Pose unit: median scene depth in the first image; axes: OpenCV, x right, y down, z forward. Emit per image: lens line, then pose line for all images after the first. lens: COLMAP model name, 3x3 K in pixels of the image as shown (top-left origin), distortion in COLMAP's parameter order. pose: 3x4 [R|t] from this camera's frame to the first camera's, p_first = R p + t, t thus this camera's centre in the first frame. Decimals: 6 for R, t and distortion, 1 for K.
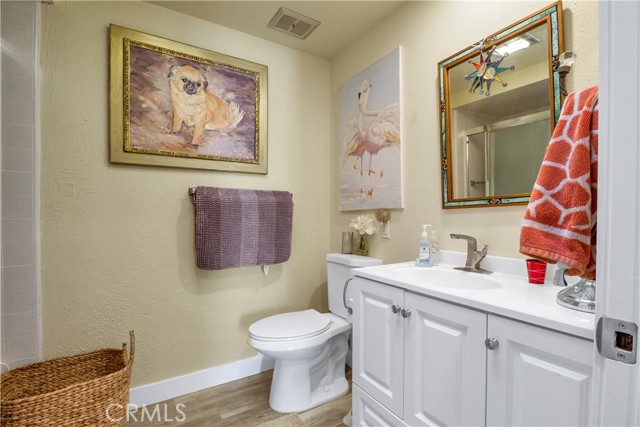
lens RADIAL K [[294.4, 0, 318.9], [0, 294.4, 212.4], [0, 0, 1]] dist [-0.030239, -0.001933]
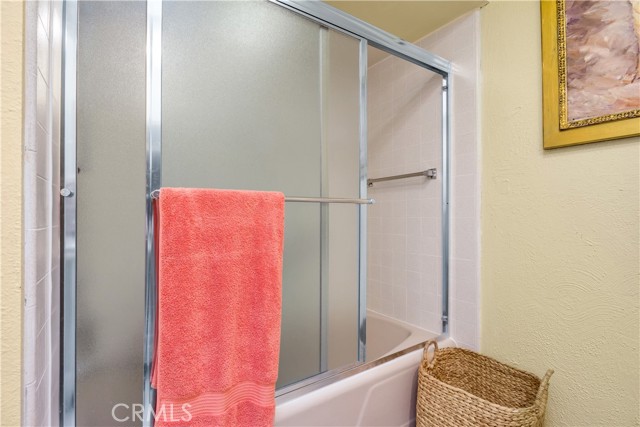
lens RADIAL K [[294.4, 0, 318.5], [0, 294.4, 212.0], [0, 0, 1]] dist [-0.030239, -0.001933]
pose [[-0.003250, 0.001833, -0.999993, 0.081993], [-0.003230, 0.999993, 0.001843, 0.003403], [0.999990, 0.003236, -0.003244, 0.368324]]
